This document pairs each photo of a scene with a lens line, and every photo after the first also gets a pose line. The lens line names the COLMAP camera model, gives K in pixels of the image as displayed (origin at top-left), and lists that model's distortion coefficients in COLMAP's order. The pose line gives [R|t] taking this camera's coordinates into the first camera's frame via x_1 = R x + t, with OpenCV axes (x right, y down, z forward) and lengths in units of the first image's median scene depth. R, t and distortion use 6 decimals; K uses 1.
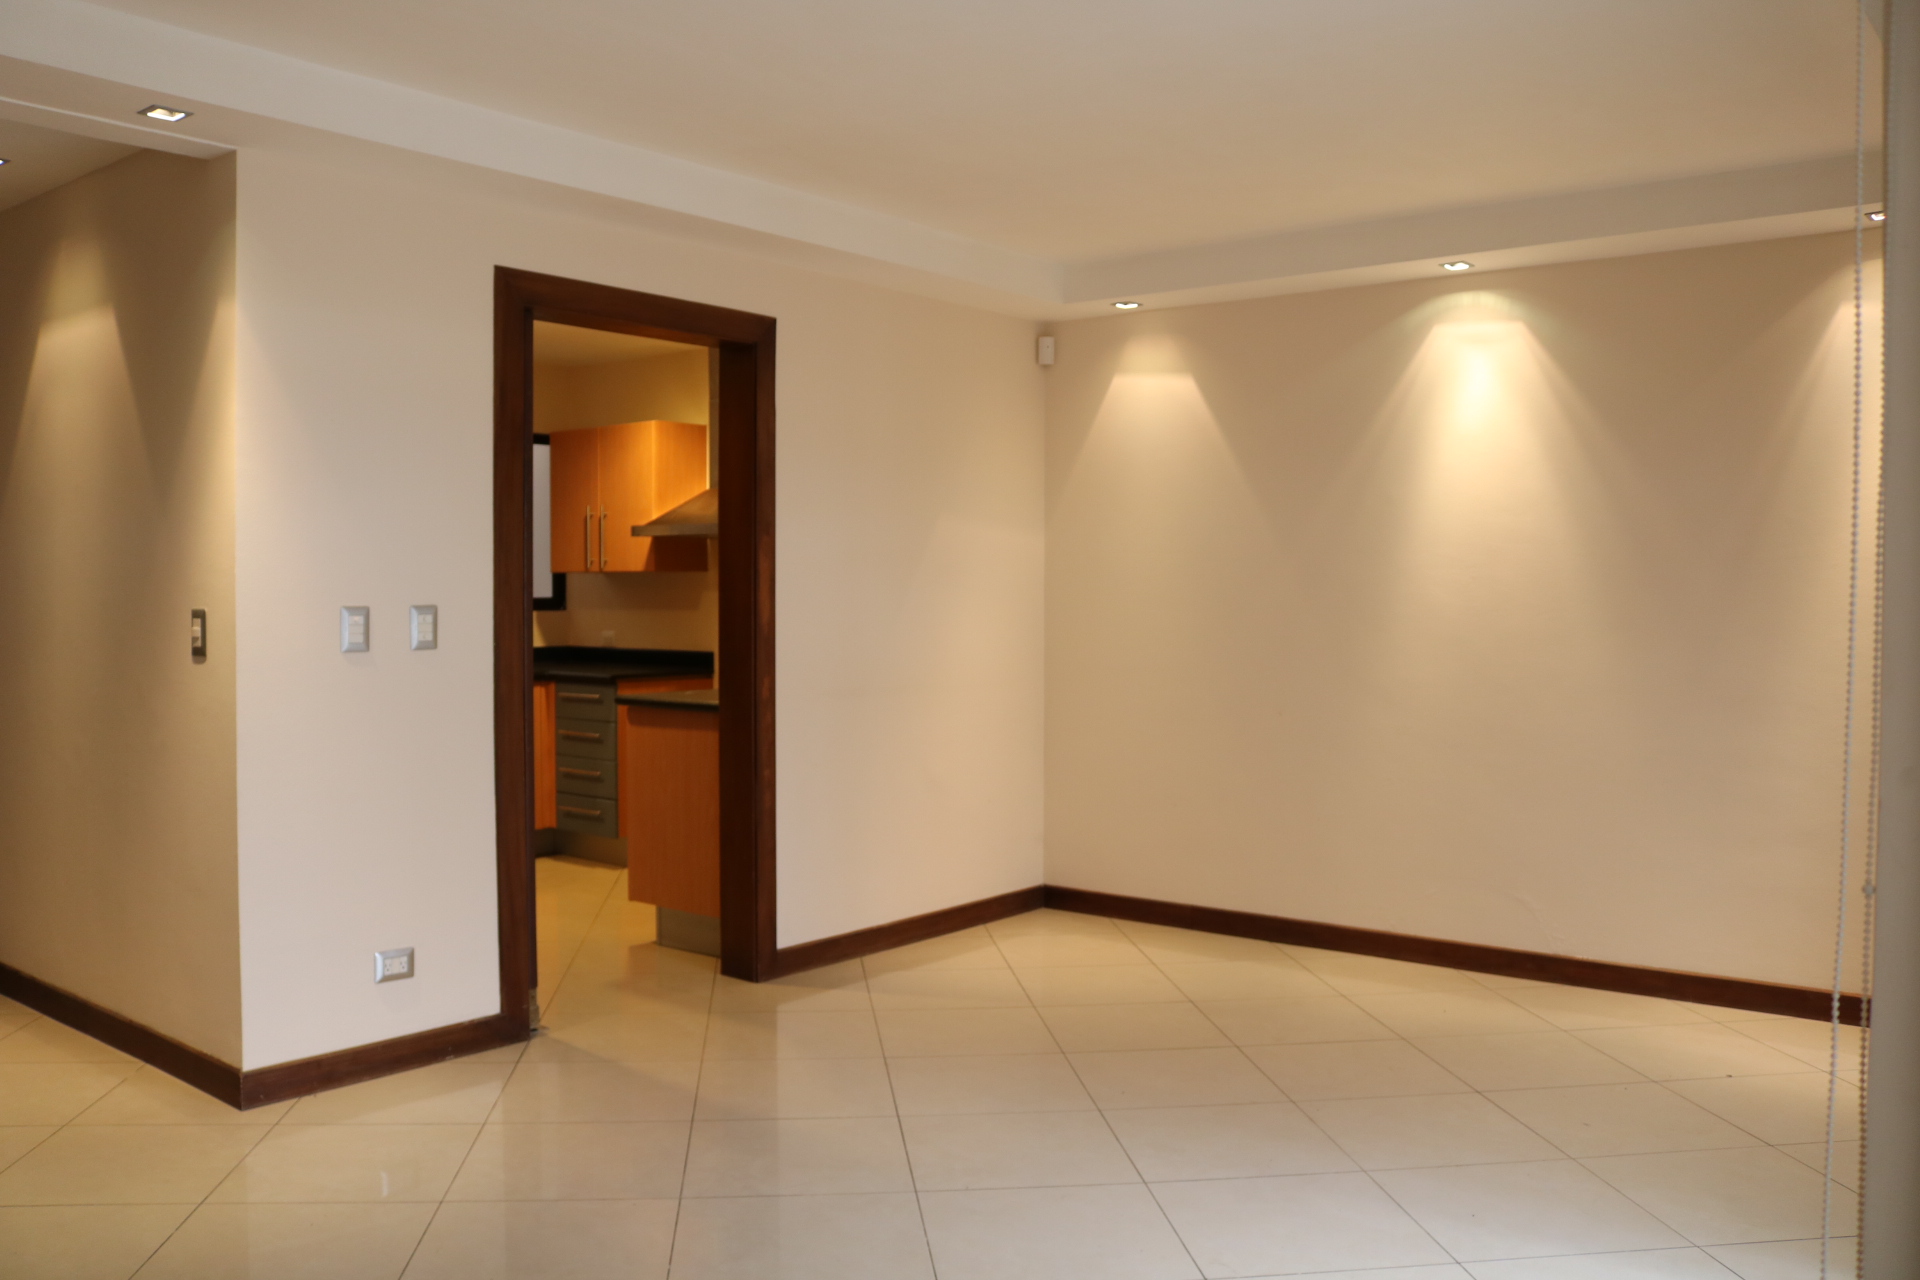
lens RADIAL K [[1582.3, 0, 952.1], [0, 1582.3, 641.9], [0, 0, 1]] dist [-0.155687, 0.119131]
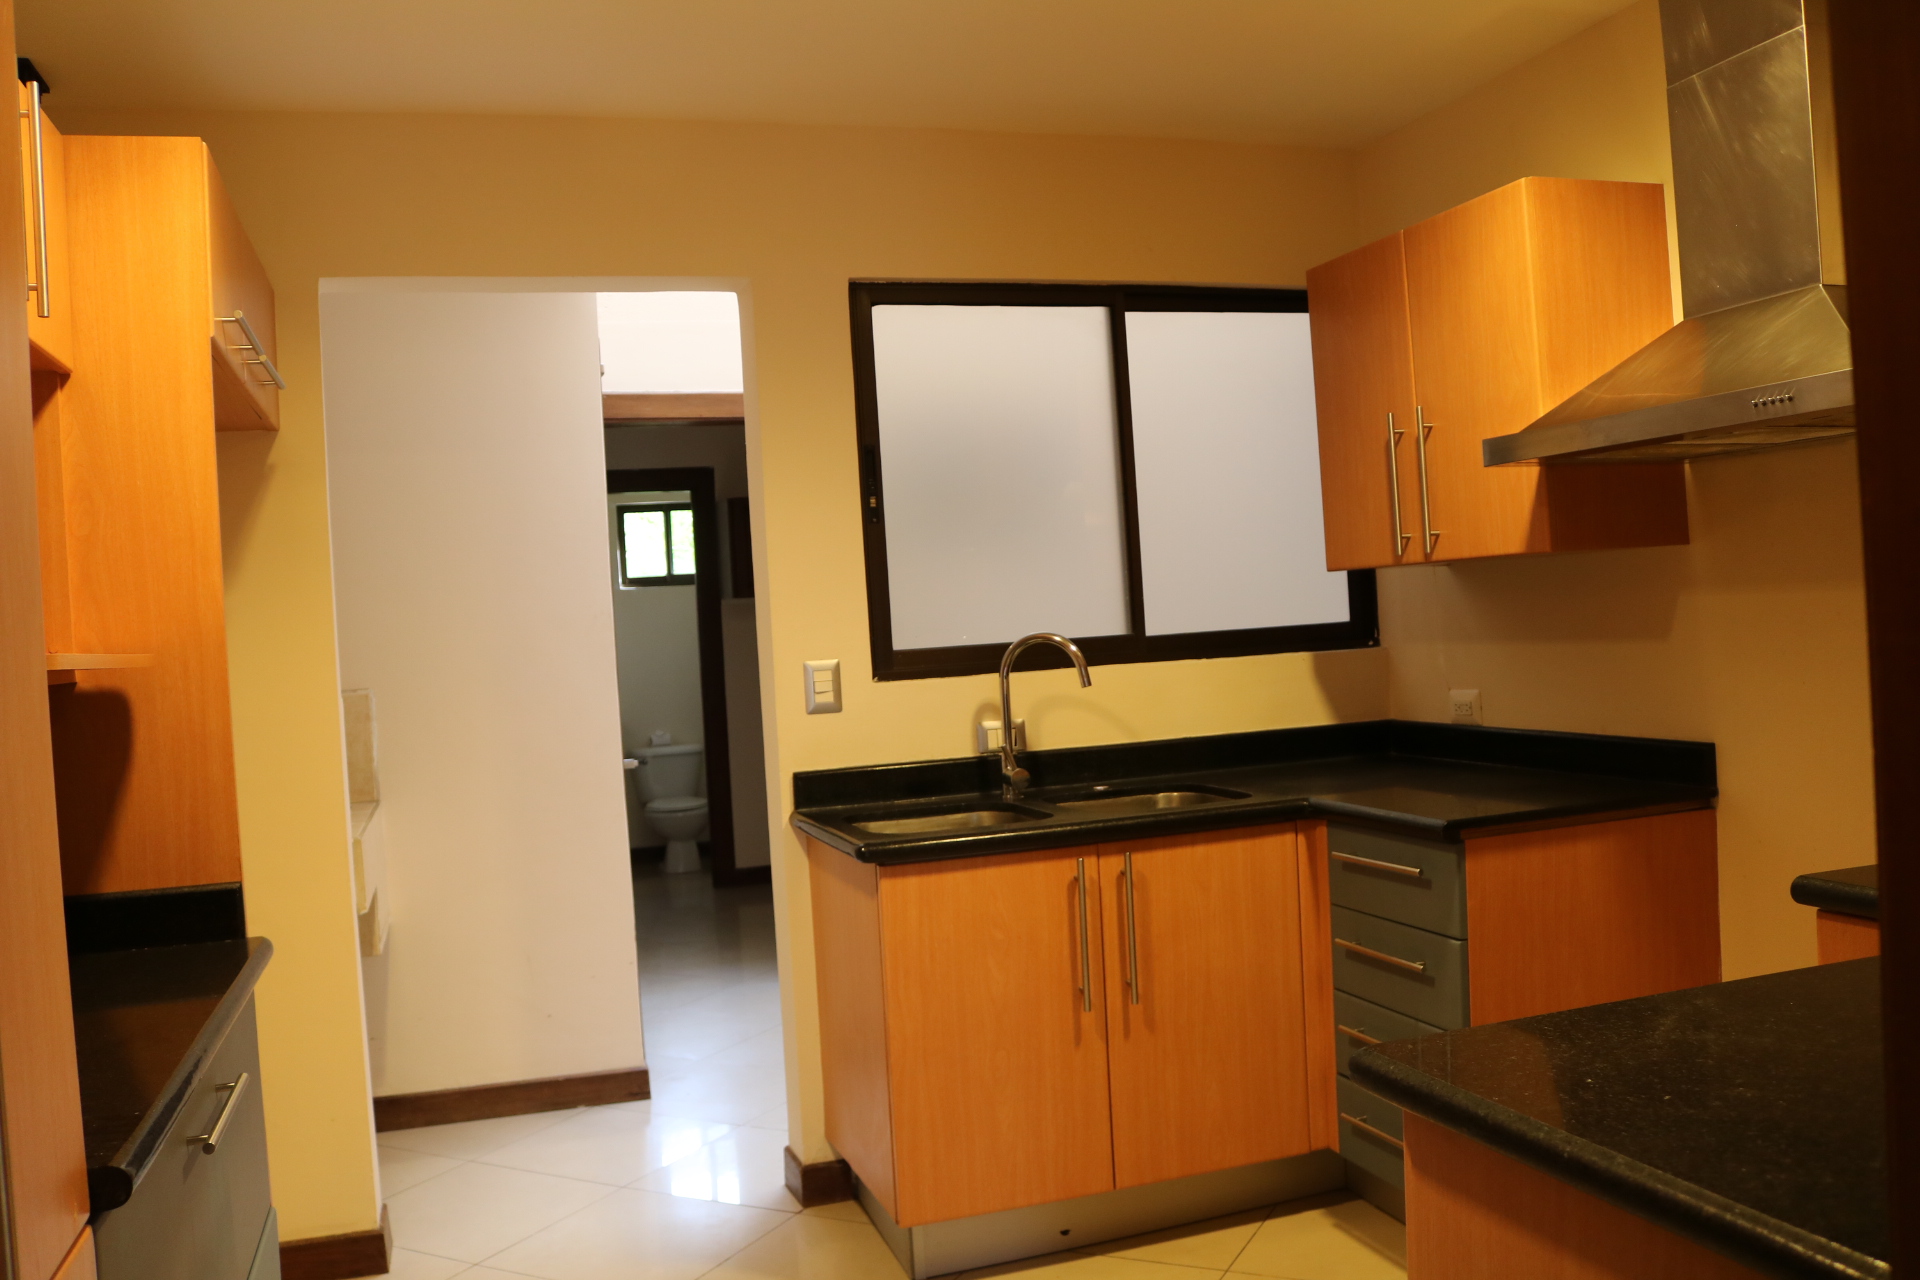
lens RADIAL K [[1582.3, 0, 979.7], [0, 1582.3, 641.2], [0, 0, 1]] dist [-0.155687, 0.119131]
pose [[0.842036, -0.042770, -0.537723, -0.099267], [0.040770, 0.999046, -0.015620, -0.021248], [0.537879, -0.008770, 0.842977, 0.582117]]
